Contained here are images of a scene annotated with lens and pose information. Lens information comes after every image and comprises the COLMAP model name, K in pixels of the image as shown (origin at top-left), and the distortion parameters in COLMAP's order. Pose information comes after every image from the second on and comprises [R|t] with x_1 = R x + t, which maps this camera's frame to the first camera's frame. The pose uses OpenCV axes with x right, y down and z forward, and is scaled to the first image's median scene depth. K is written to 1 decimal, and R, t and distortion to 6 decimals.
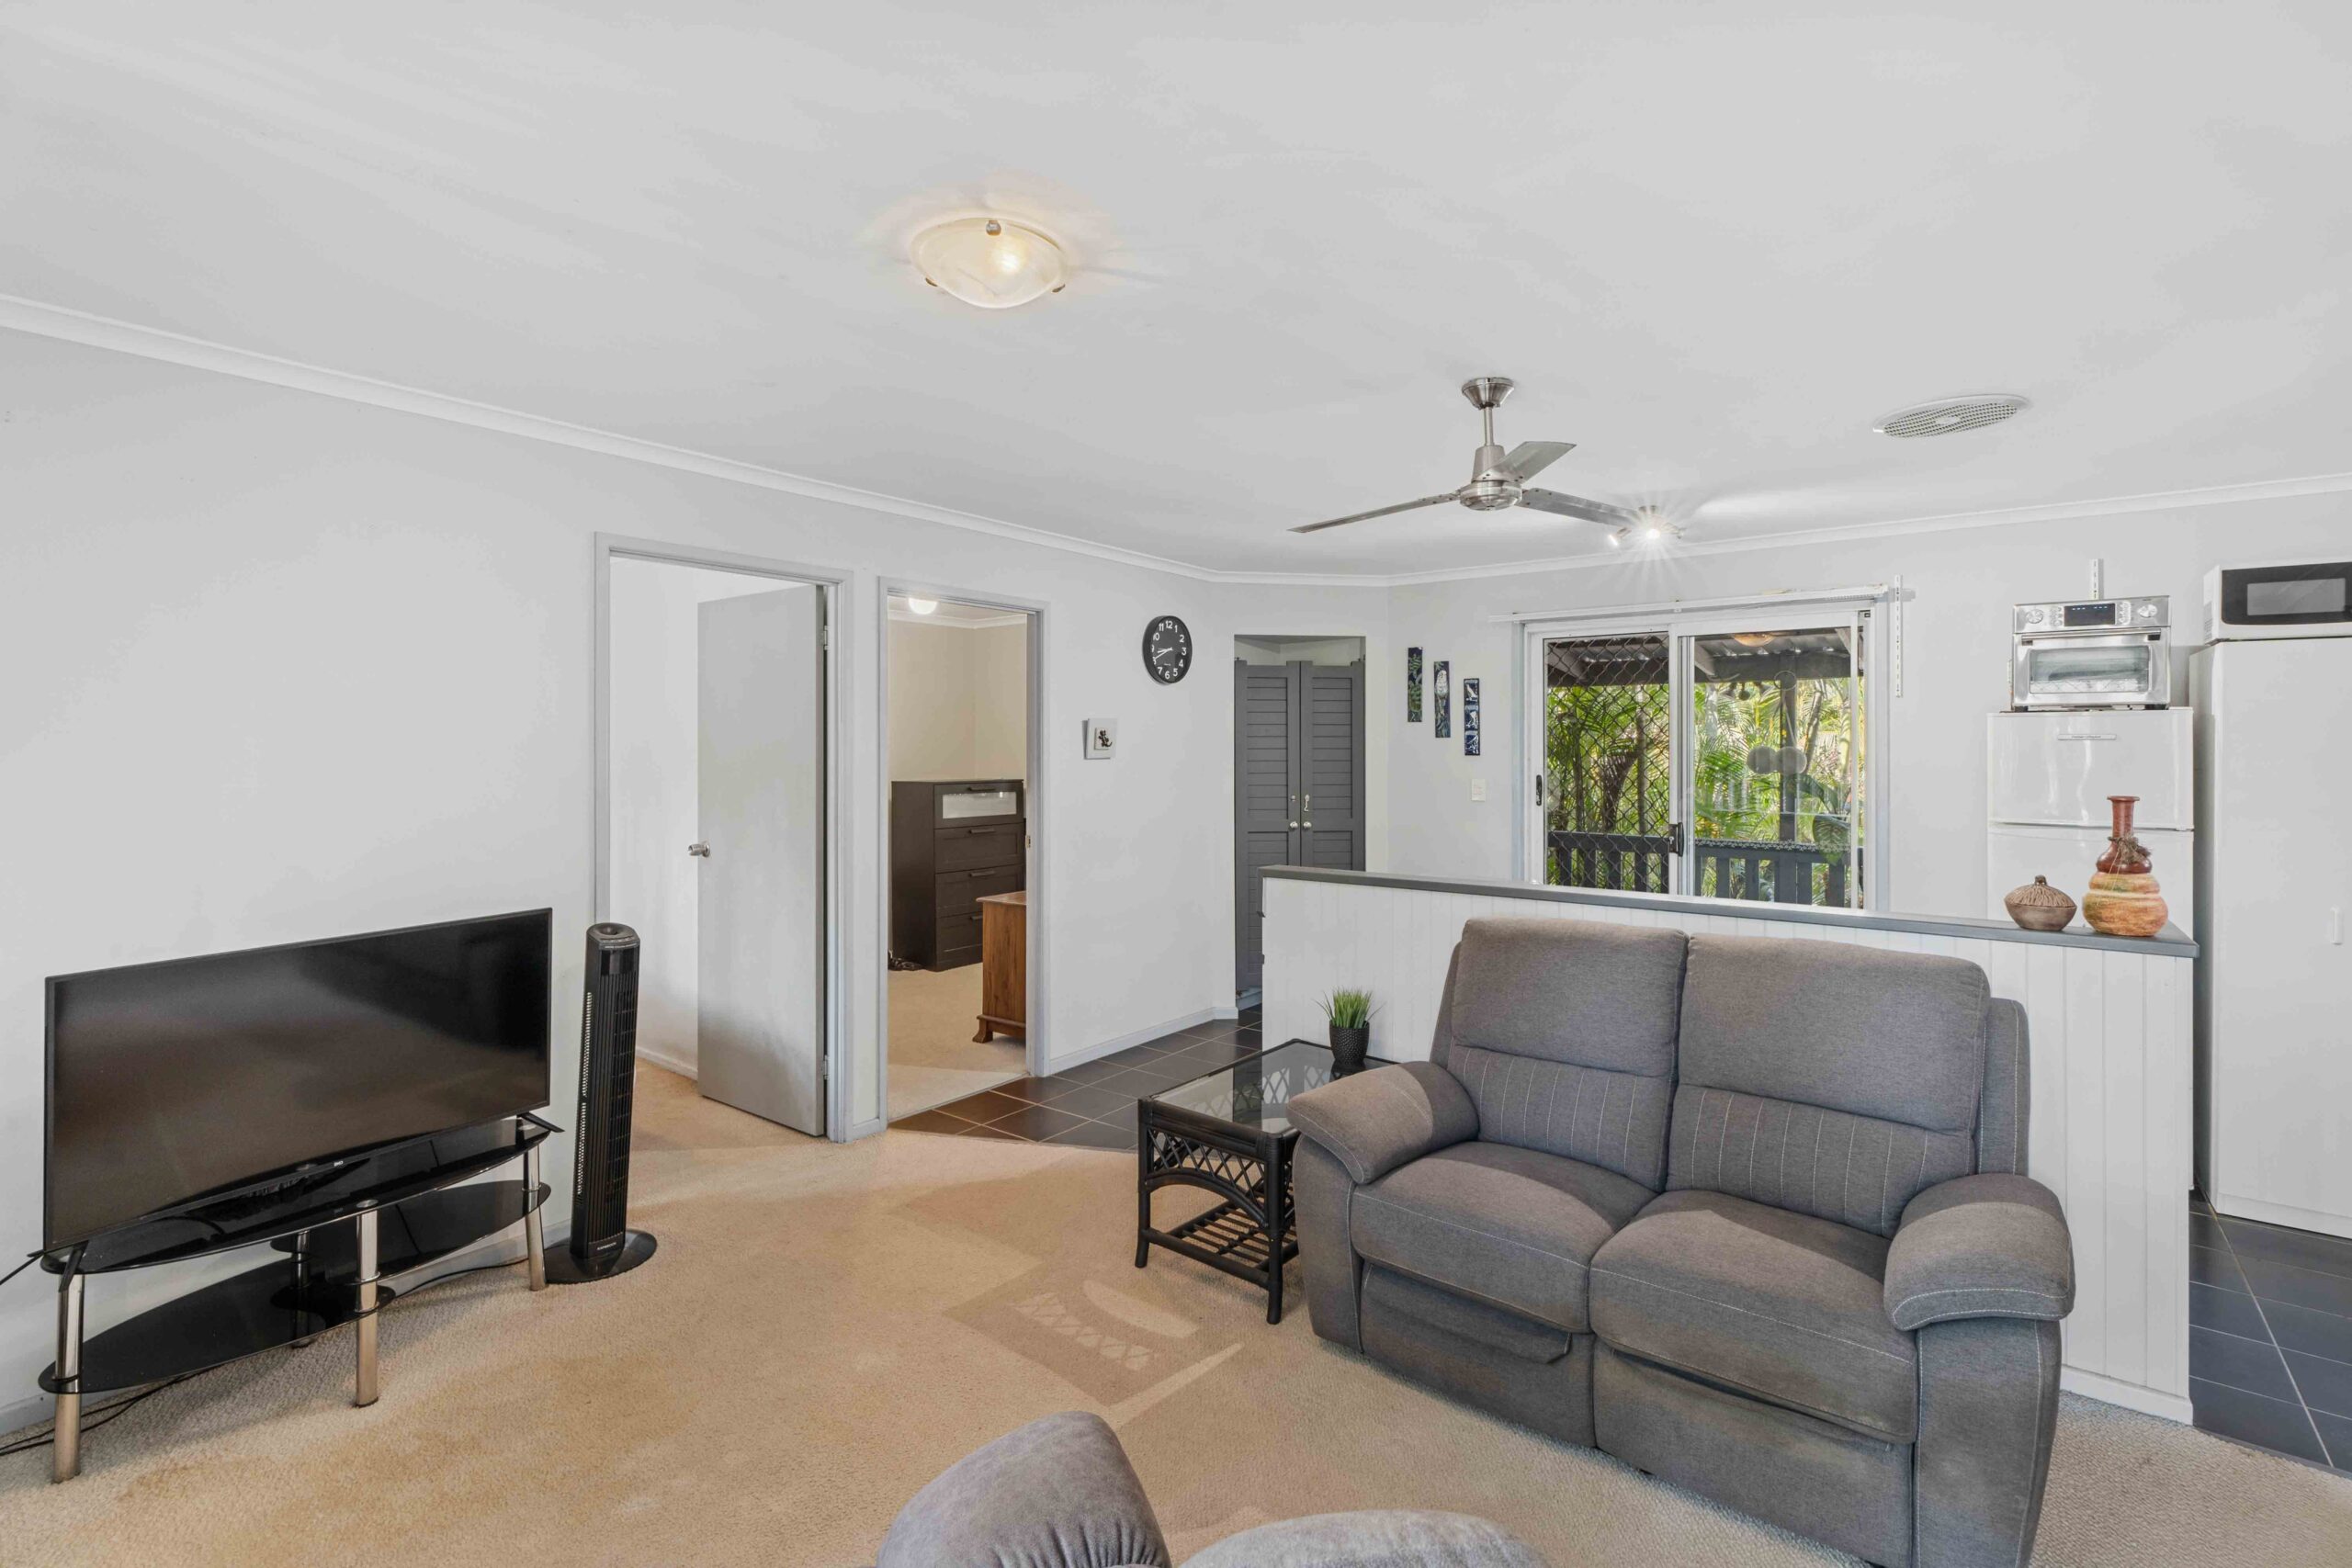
lens RADIAL K [[1056.0, 0, 1174.9], [0, 1056.0, 748.2], [0, 0, 1]] dist [-0.000757, -0.000209]
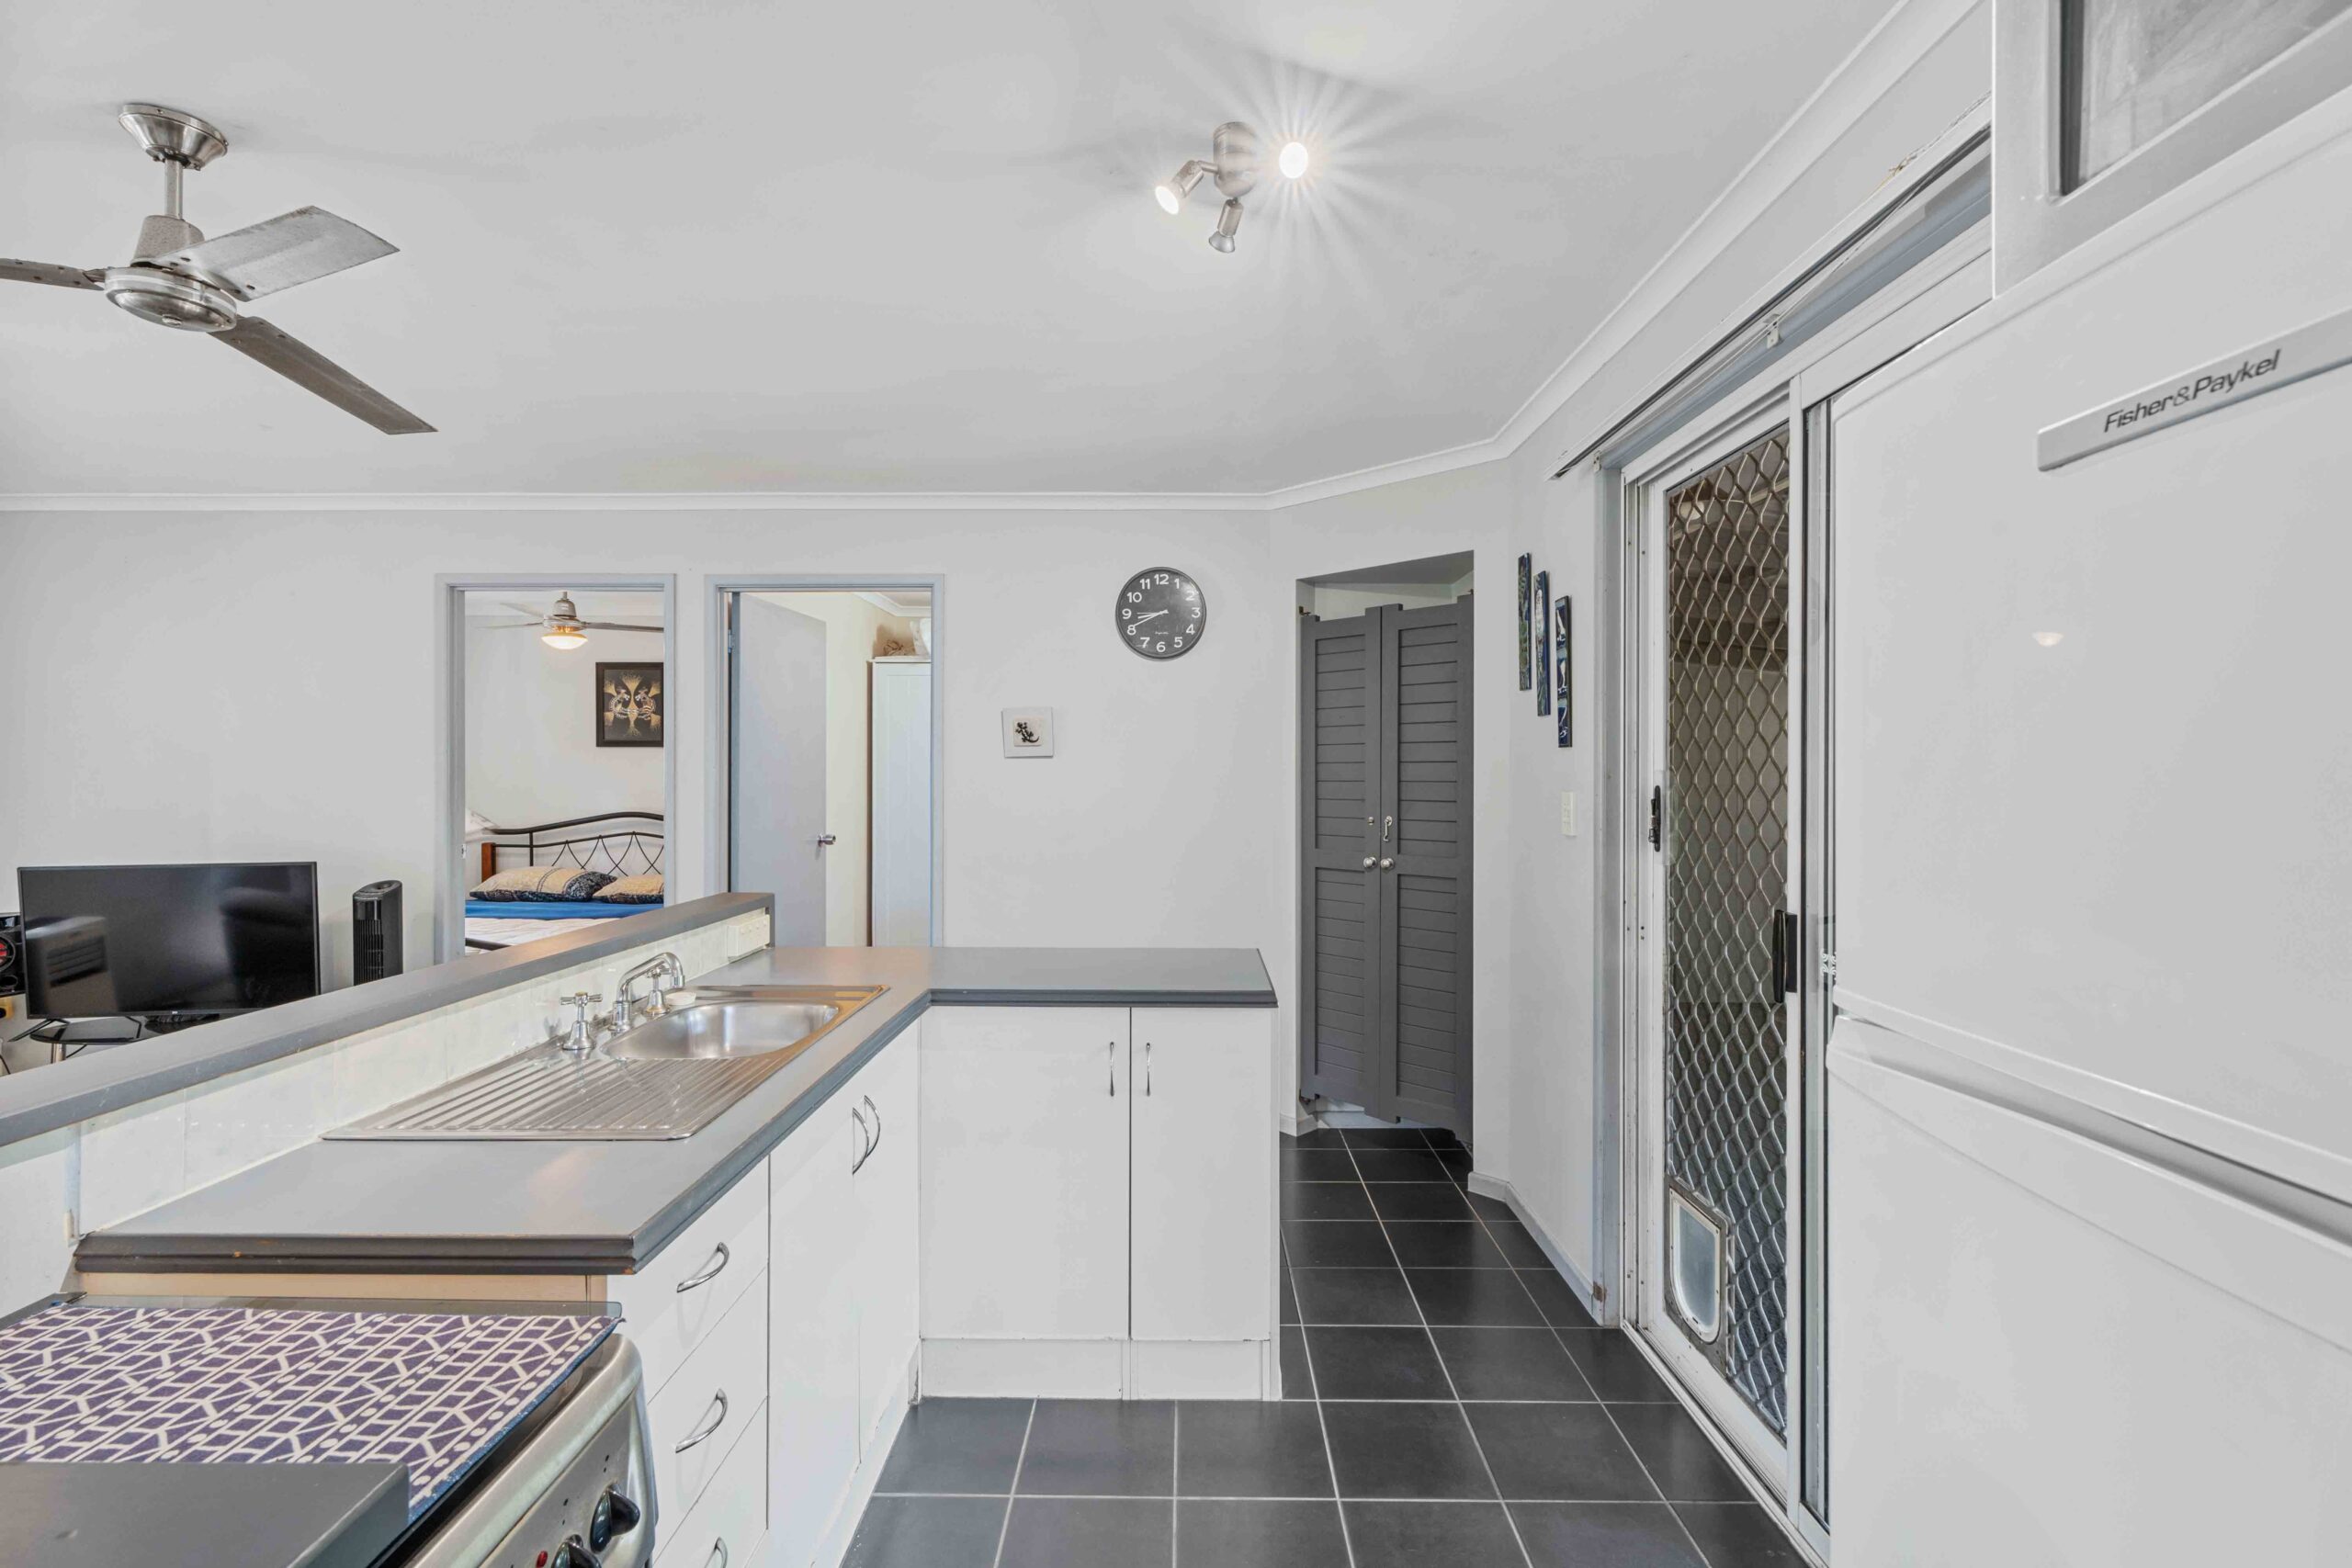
lens RADIAL K [[1038.4, 0, 1176.1], [0, 1038.4, 773.0], [0, 0, 1]] dist [0.000012, 0.000018]
pose [[0.608429, 0.000778, -0.793608, 0.593730], [-0.000908, 1.000000, 0.000285, 0.020161], [0.793608, 0.000547, 0.608430, 0.568127]]
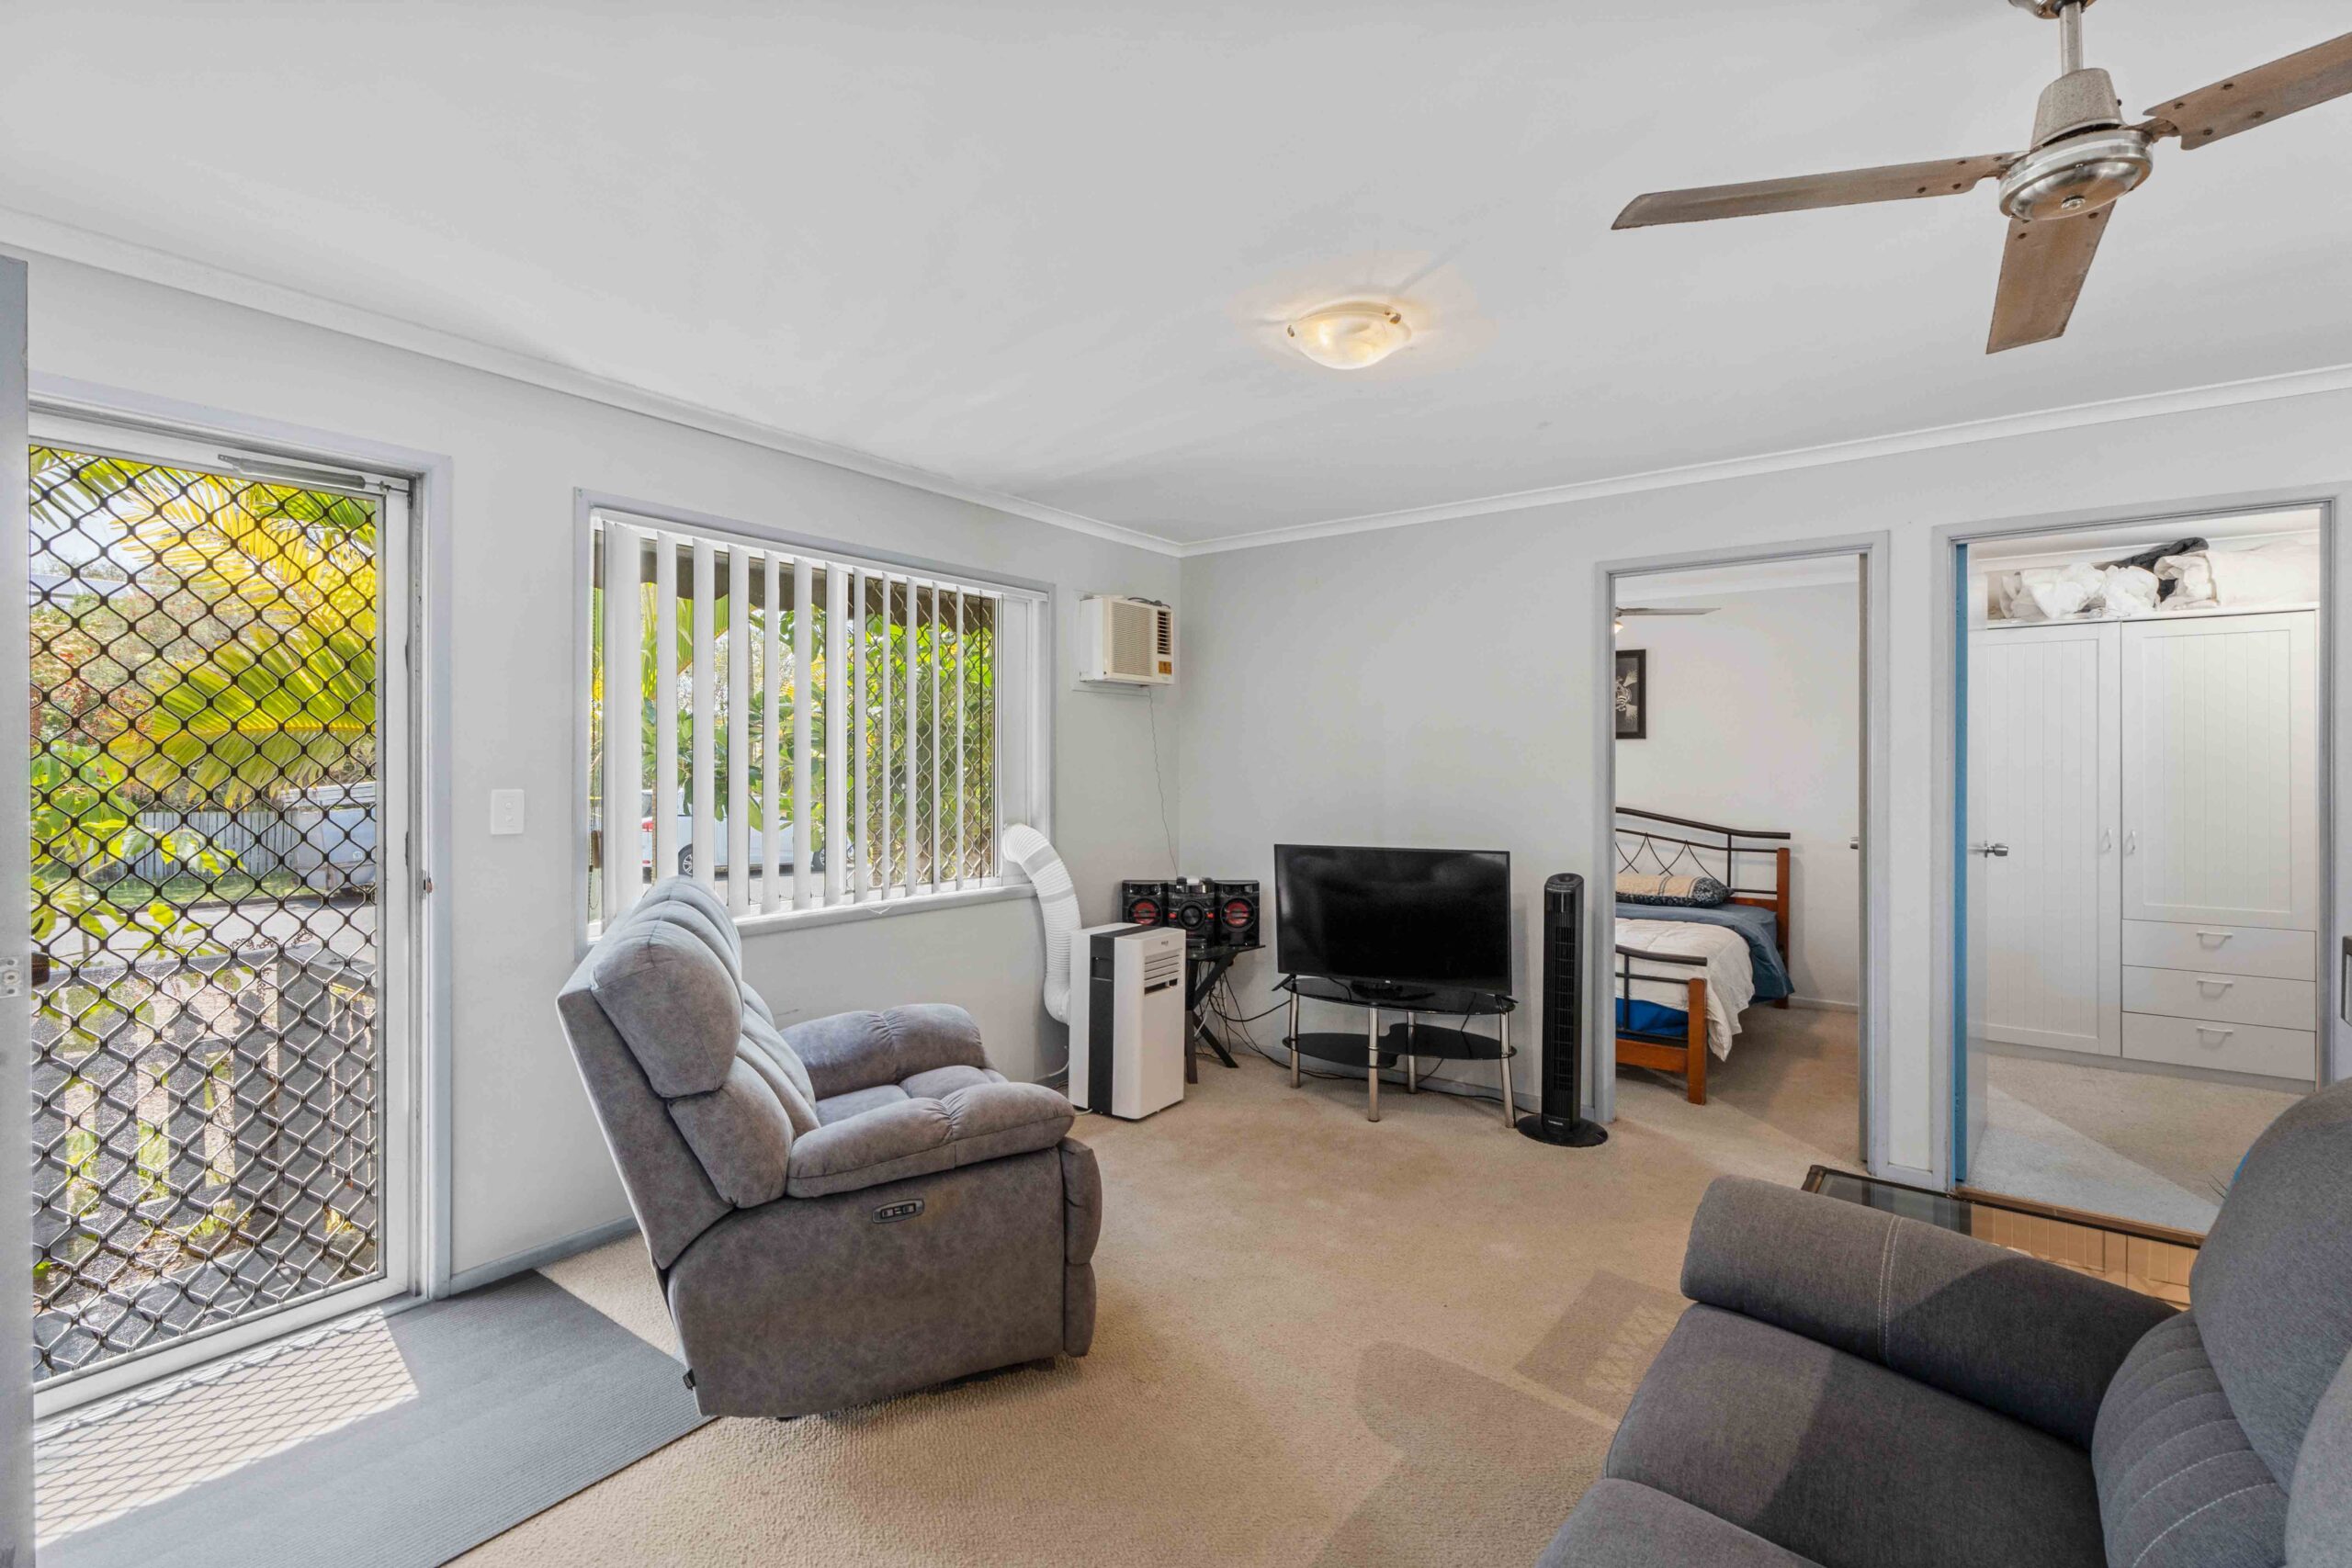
lens RADIAL K [[1038.4, 0, 1176.1], [0, 1038.4, 773.0], [0, 0, 1]] dist [0.000012, 0.000018]
pose [[0.021058, 0.006071, -0.999760, 0.401434], [-0.003075, 0.999977, 0.006008, 0.022139], [0.999774, 0.002947, 0.021076, 0.287530]]
